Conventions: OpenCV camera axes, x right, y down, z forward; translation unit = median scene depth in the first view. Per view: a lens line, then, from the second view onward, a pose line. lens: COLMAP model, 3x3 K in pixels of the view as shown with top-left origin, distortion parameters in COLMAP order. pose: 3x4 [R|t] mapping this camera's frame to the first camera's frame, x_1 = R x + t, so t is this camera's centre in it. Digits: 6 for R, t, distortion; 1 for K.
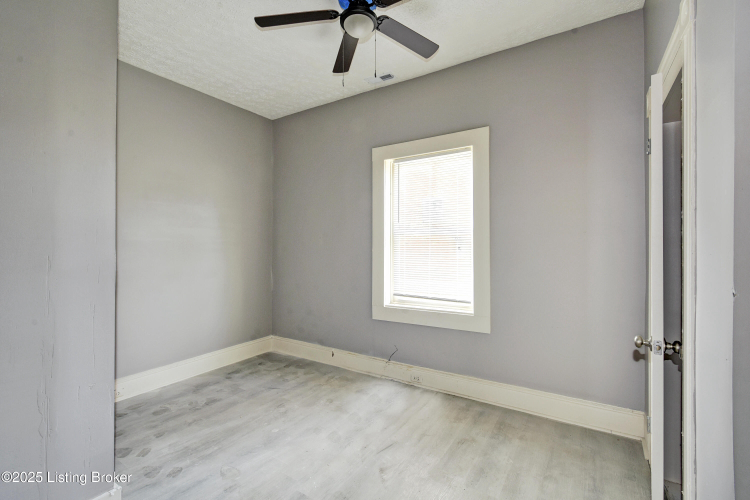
lens RADIAL K [[325.3, 0, 376.4], [0, 325.3, 246.9], [0, 0, 1]] dist [-0.004822, -0.001133]
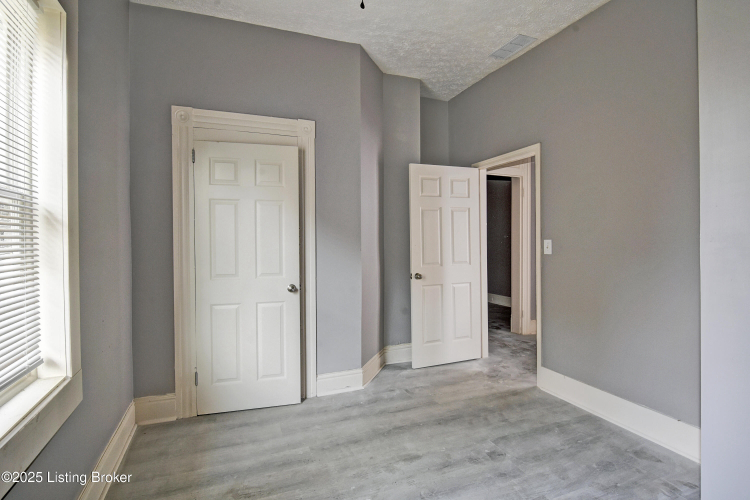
lens RADIAL K [[371.1, 0, 373.7], [0, 371.1, 247.8], [0, 0, 1]] dist [-0.000462, -0.000014]
pose [[-0.818570, 0.000664, 0.574406, -0.493593], [0.005050, 0.999969, 0.006040, 0.031933], [-0.574384, 0.007845, -0.818548, 1.605980]]
